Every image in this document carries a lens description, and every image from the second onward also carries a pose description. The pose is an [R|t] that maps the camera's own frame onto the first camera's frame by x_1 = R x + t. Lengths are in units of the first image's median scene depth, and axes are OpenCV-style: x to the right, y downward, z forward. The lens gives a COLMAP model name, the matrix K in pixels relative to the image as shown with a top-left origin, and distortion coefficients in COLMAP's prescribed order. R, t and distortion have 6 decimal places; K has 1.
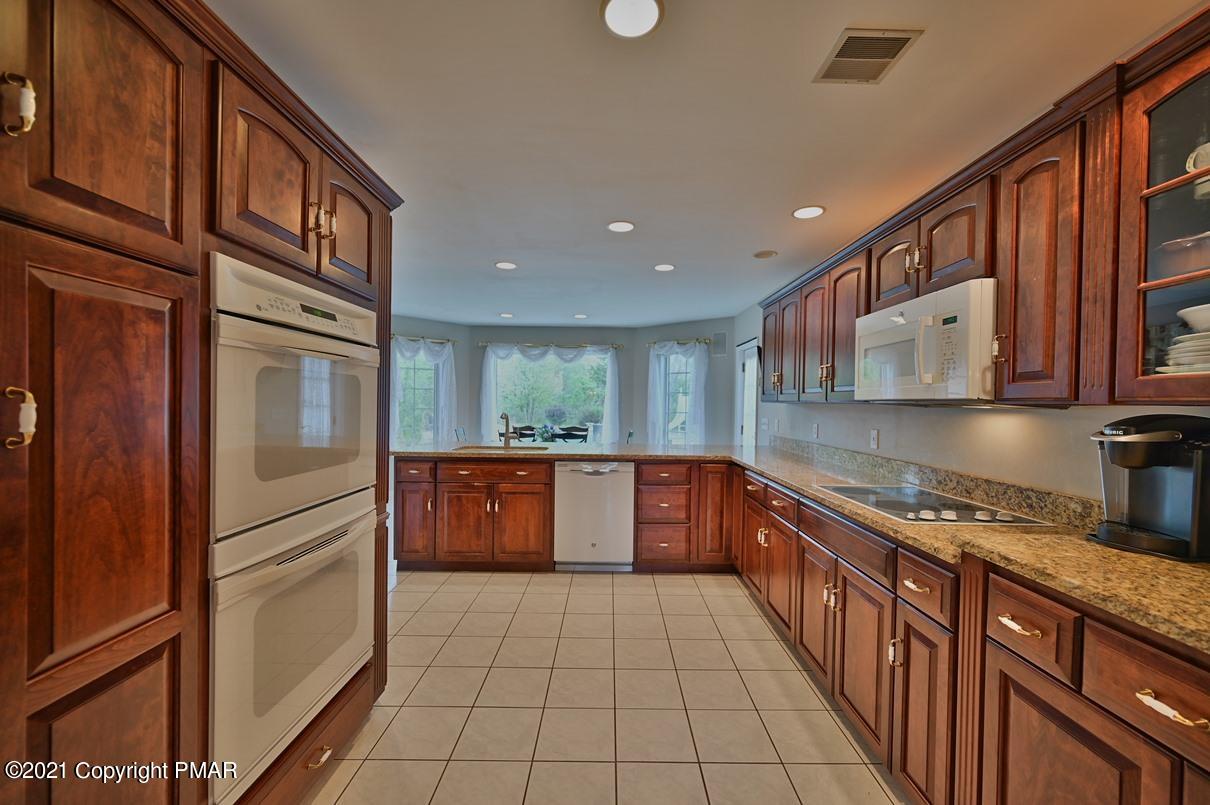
lens RADIAL K [[478.2, 0, 608.9], [0, 478.2, 403.8], [0, 0, 1]] dist [-0.000975, -0.000048]
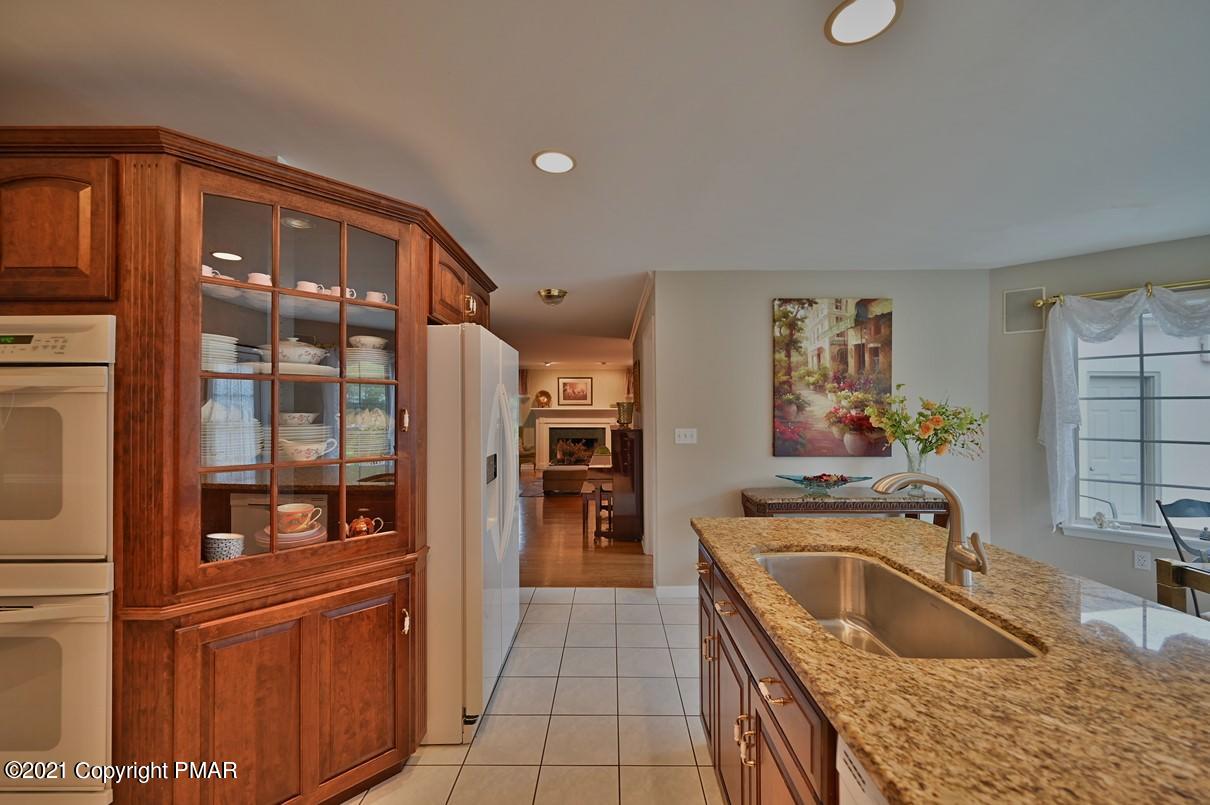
lens RADIAL K [[473.5, 0, 610.1], [0, 473.5, 403.3], [0, 0, 1]] dist [-0.000621, 0.000060]
pose [[-0.001247, -0.023755, -0.999717, 0.106530], [-0.004094, 0.999710, -0.023749, -0.024814], [0.999991, 0.004064, -0.001343, 0.902378]]
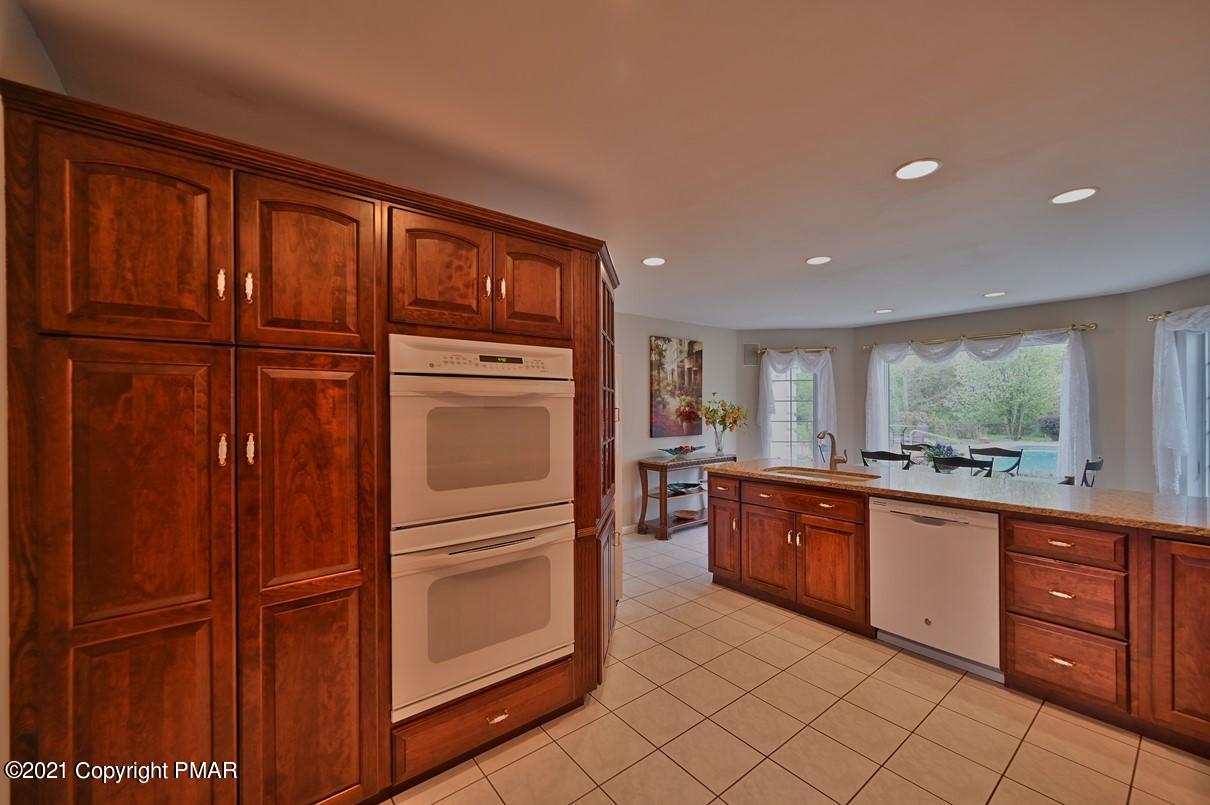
lens RADIAL K [[473.5, 0, 610.1], [0, 473.5, 403.3], [0, 0, 1]] dist [-0.000621, 0.000060]
pose [[0.621948, -0.021726, -0.782757, 0.231800], [0.009646, 0.999752, -0.020085, -0.020266], [0.782999, 0.004942, 0.622004, 0.190809]]
